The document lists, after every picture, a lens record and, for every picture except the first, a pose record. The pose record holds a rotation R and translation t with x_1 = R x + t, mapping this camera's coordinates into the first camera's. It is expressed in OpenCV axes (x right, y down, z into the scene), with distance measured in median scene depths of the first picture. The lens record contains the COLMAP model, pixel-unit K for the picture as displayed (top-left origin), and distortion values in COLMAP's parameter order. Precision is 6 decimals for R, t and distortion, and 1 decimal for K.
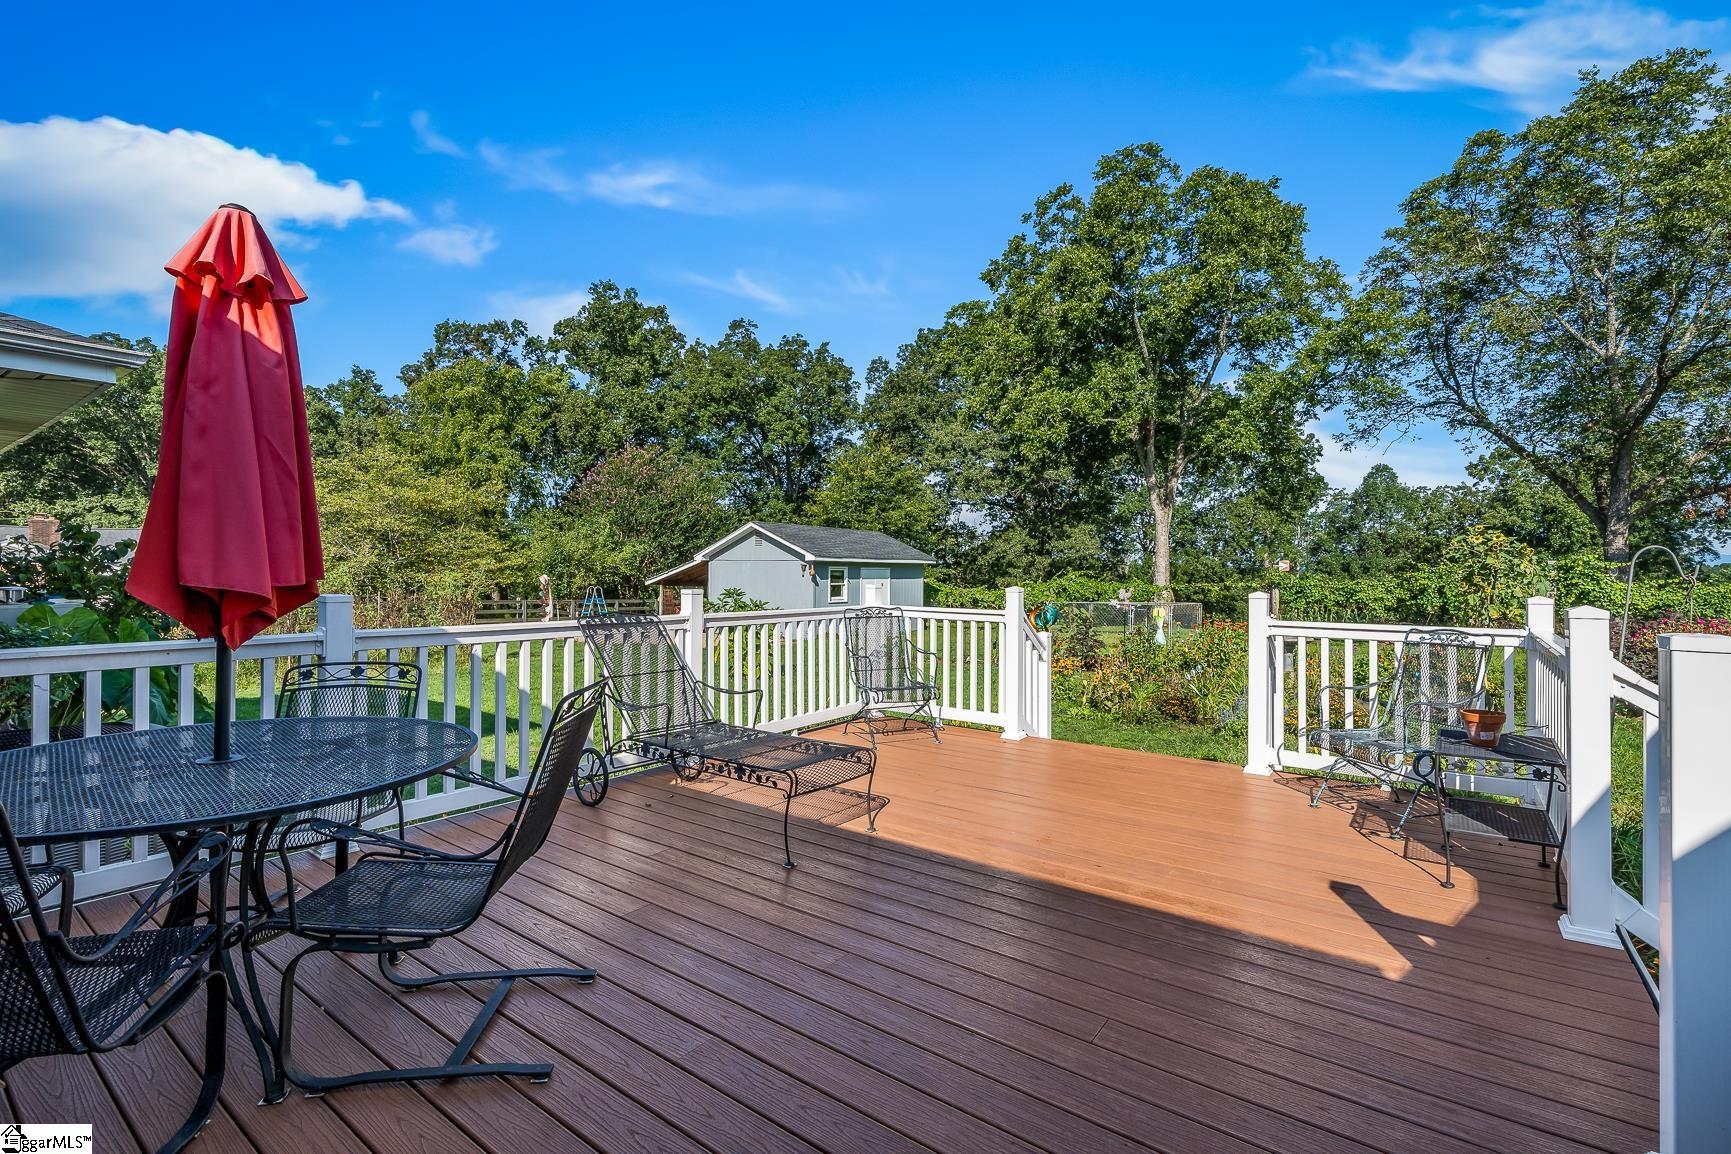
lens RADIAL K [[786.3, 0, 865.5], [0, 786.3, 577.0], [0, 0, 1]] dist [-0.001663, -0.000038]
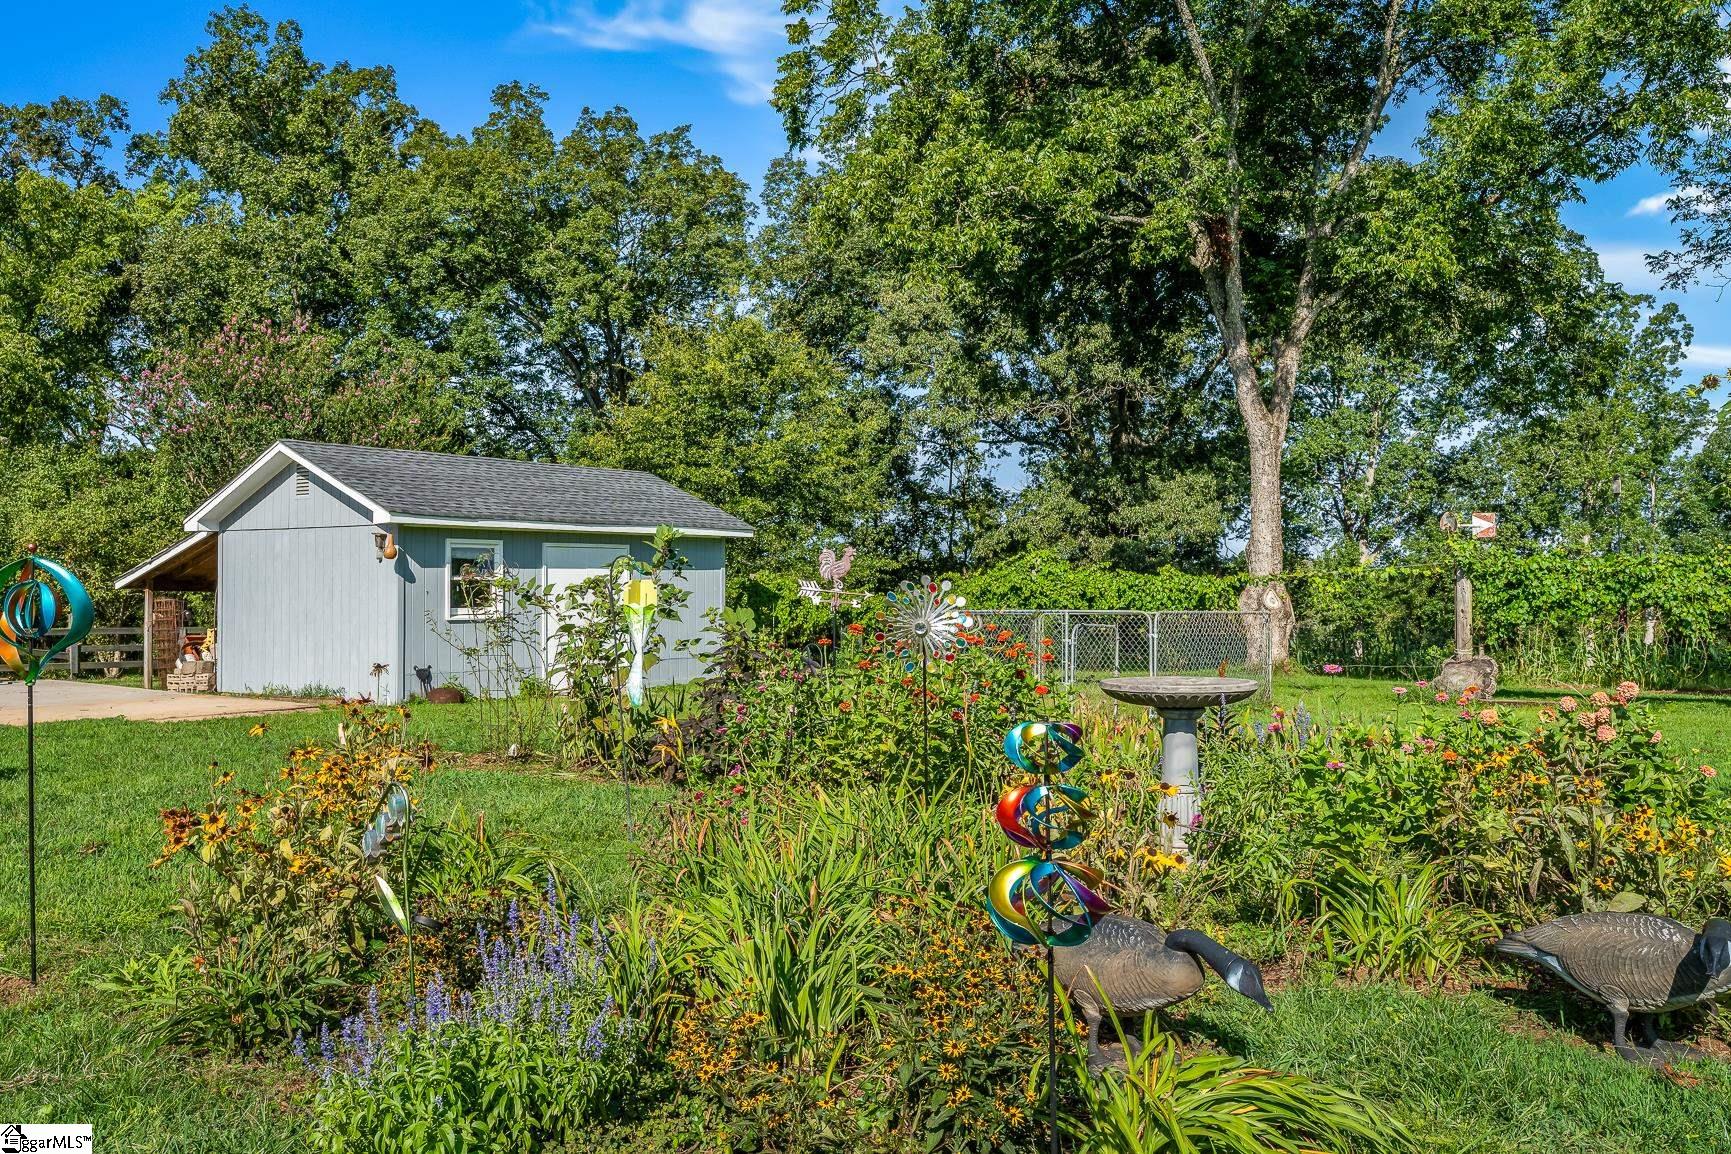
lens RADIAL K [[1392.2, 0, 865.5], [0, 1392.2, 577.0], [0, 0, 1]] dist [0.010078, 0.006091]
pose [[0.999582, -0.009010, -0.027471, 0.098324], [0.008652, 0.999877, -0.013115, 0.009538], [0.027585, 0.012872, 0.999537, 0.104984]]
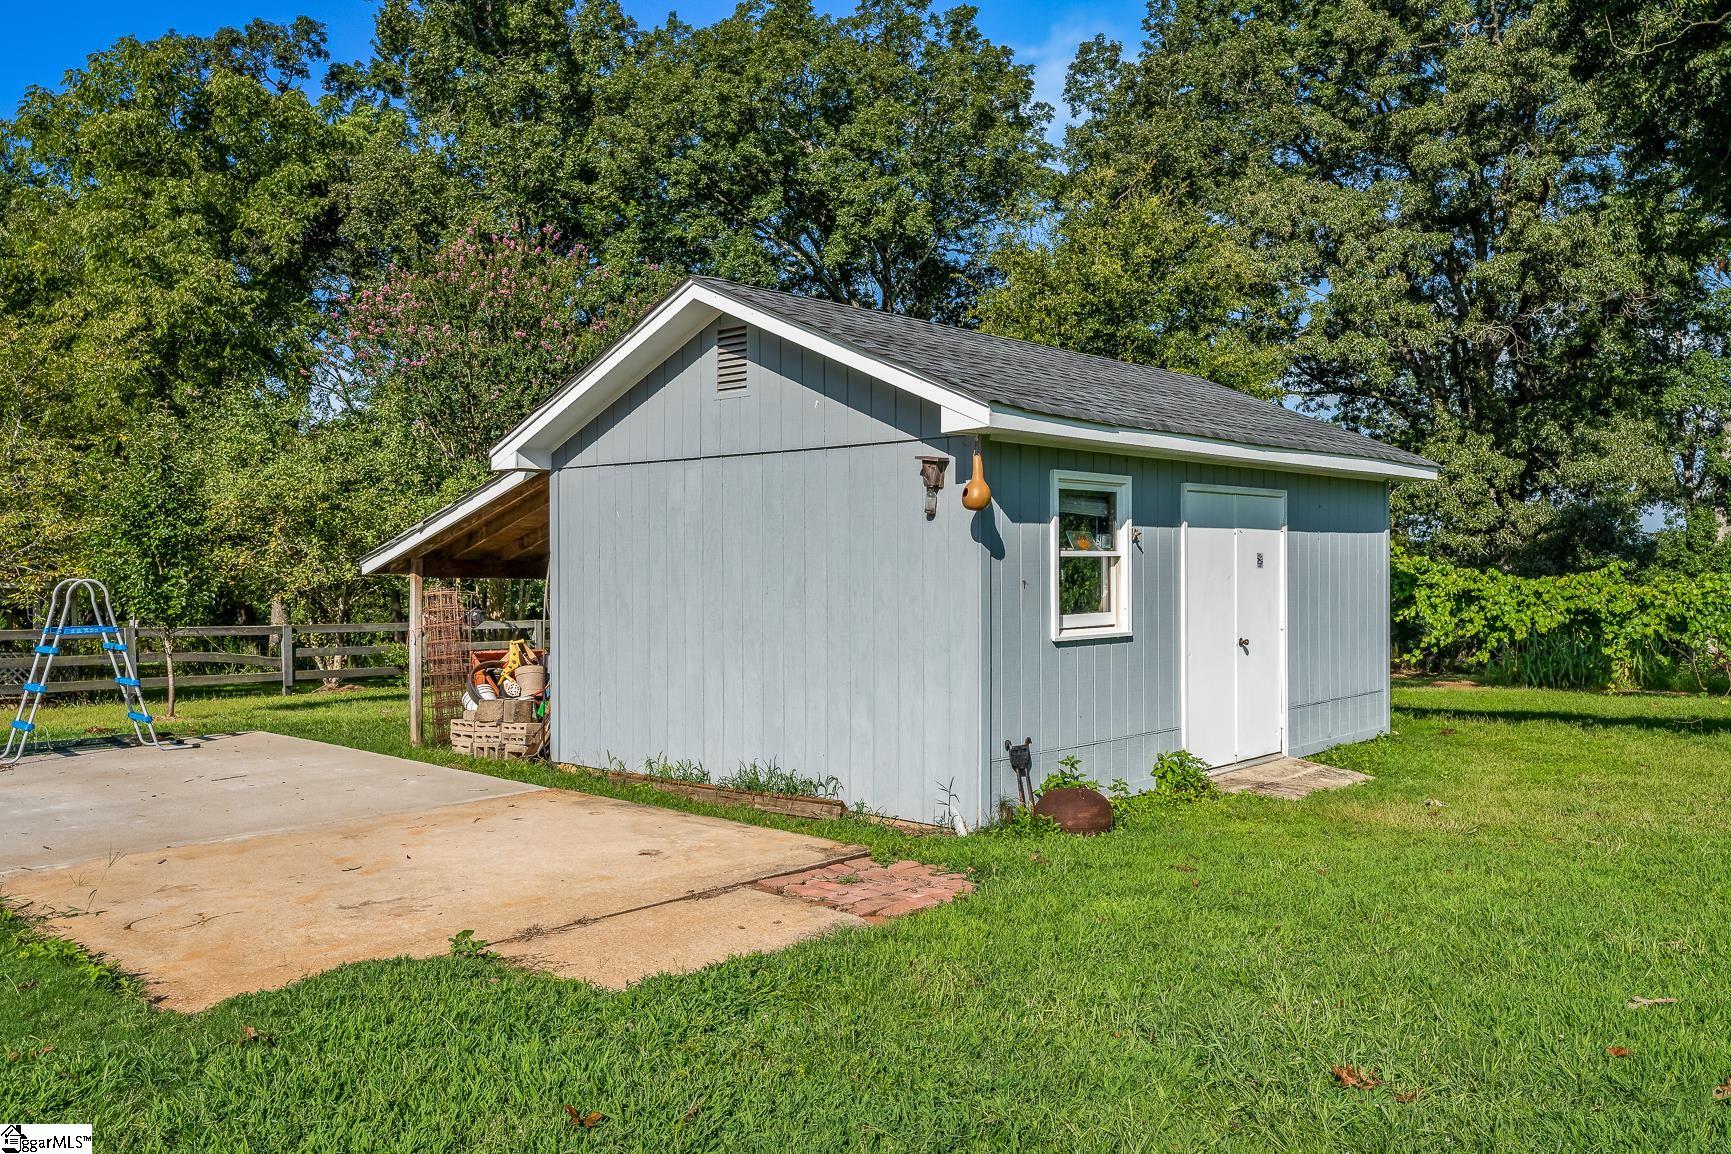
lens RADIAL K [[1327.2, 0, 856.2], [0, 1327.2, 595.0], [0, 0, 1]] dist [0.001559, 0.004228]
pose [[0.991948, -0.008130, -0.126388, -0.025210], [0.010101, 0.999837, 0.014962, 0.006688], [0.126246, -0.016119, 0.991868, 0.300052]]
